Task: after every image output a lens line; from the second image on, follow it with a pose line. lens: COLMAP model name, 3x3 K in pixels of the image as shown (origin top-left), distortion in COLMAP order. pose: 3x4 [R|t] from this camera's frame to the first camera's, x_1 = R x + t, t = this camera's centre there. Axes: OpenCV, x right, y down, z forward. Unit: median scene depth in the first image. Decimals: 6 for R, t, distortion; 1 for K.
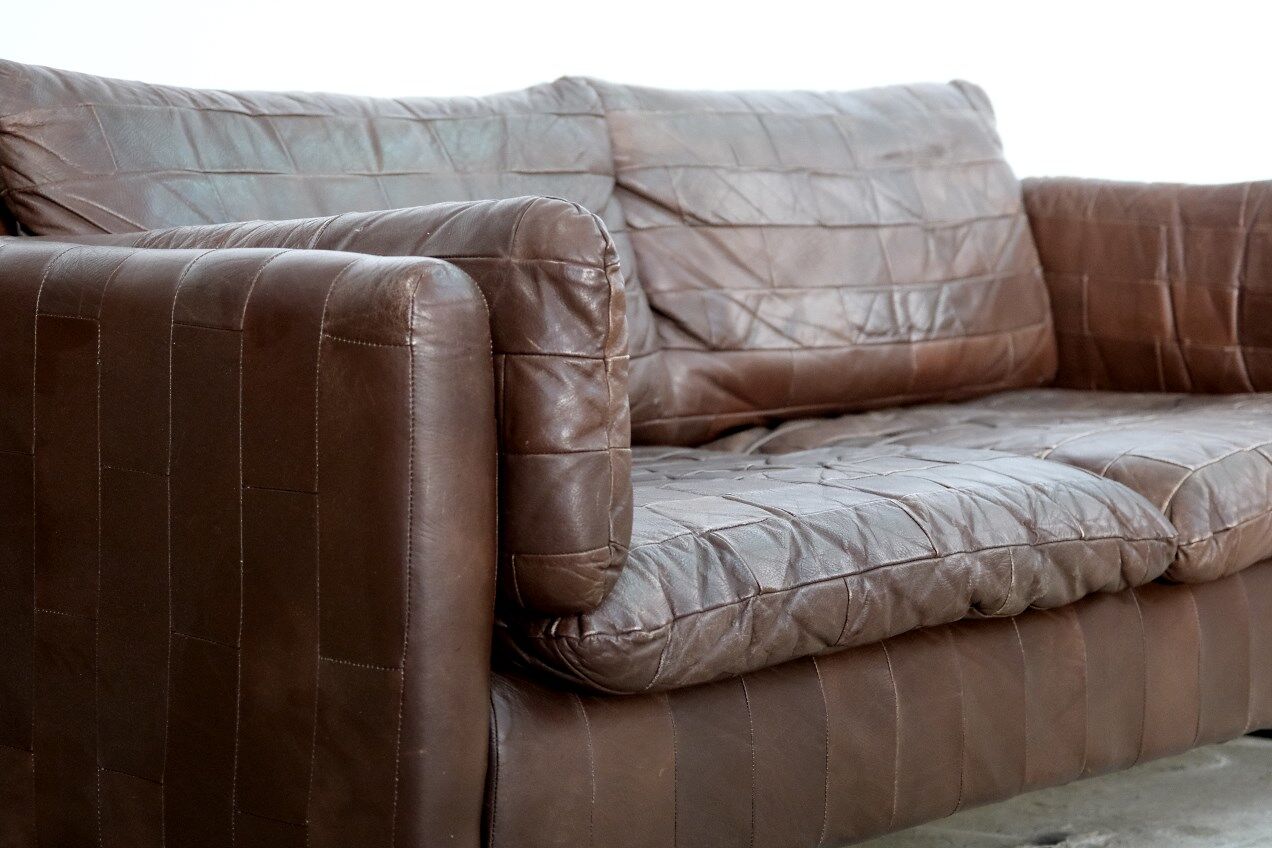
lens RADIAL K [[3039.3, 0, 630.6], [0, 3039.3, 419.5], [0, 0, 1]] dist [0.053504, 0.000000]
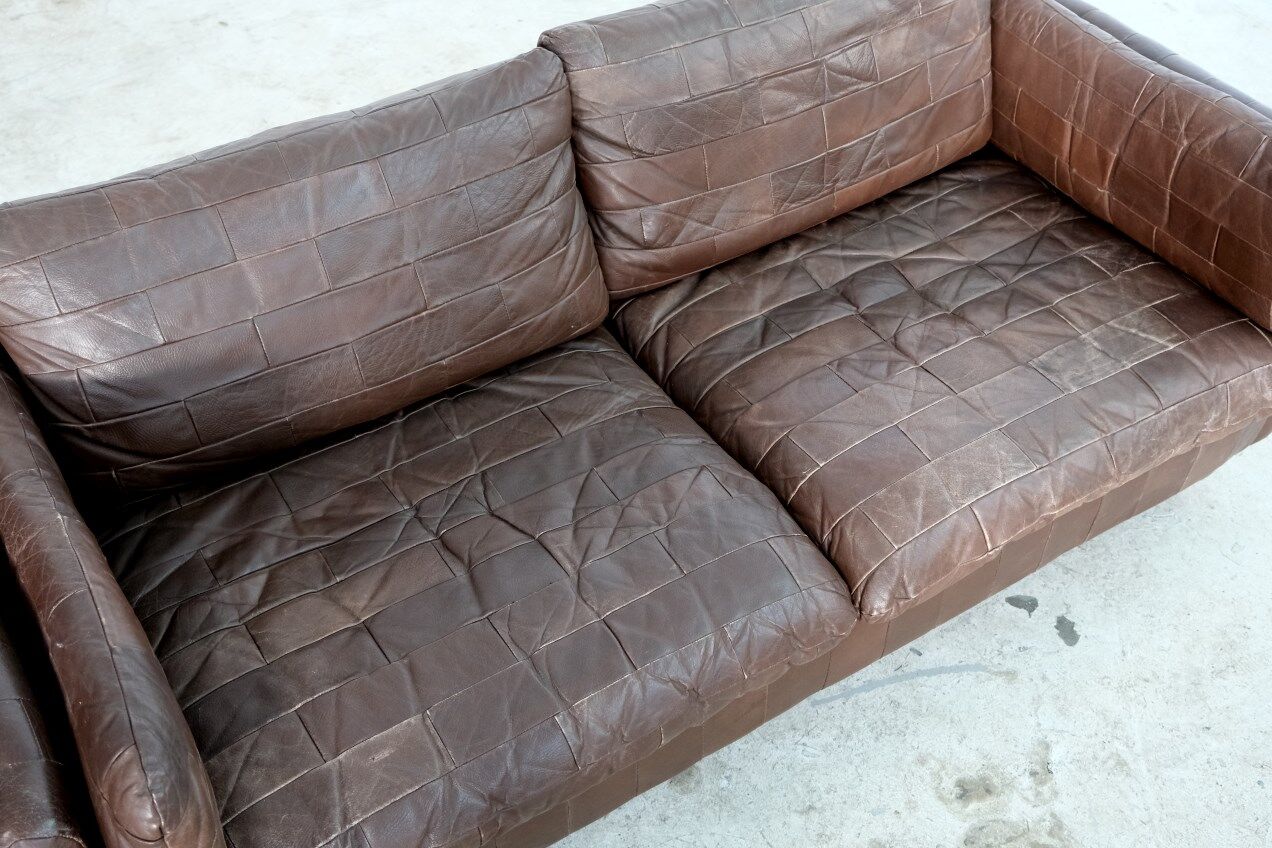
lens RADIAL K [[1381.5, 0, 641.2], [0, 1381.5, 417.0], [0, 0, 1]] dist [0.023615, 0.000000]
pose [[0.955725, 0.215729, -0.200126, 0.201572], [-0.039400, 0.767788, 0.639491, -0.439522], [0.291611, -0.603293, 0.742295, 0.598698]]
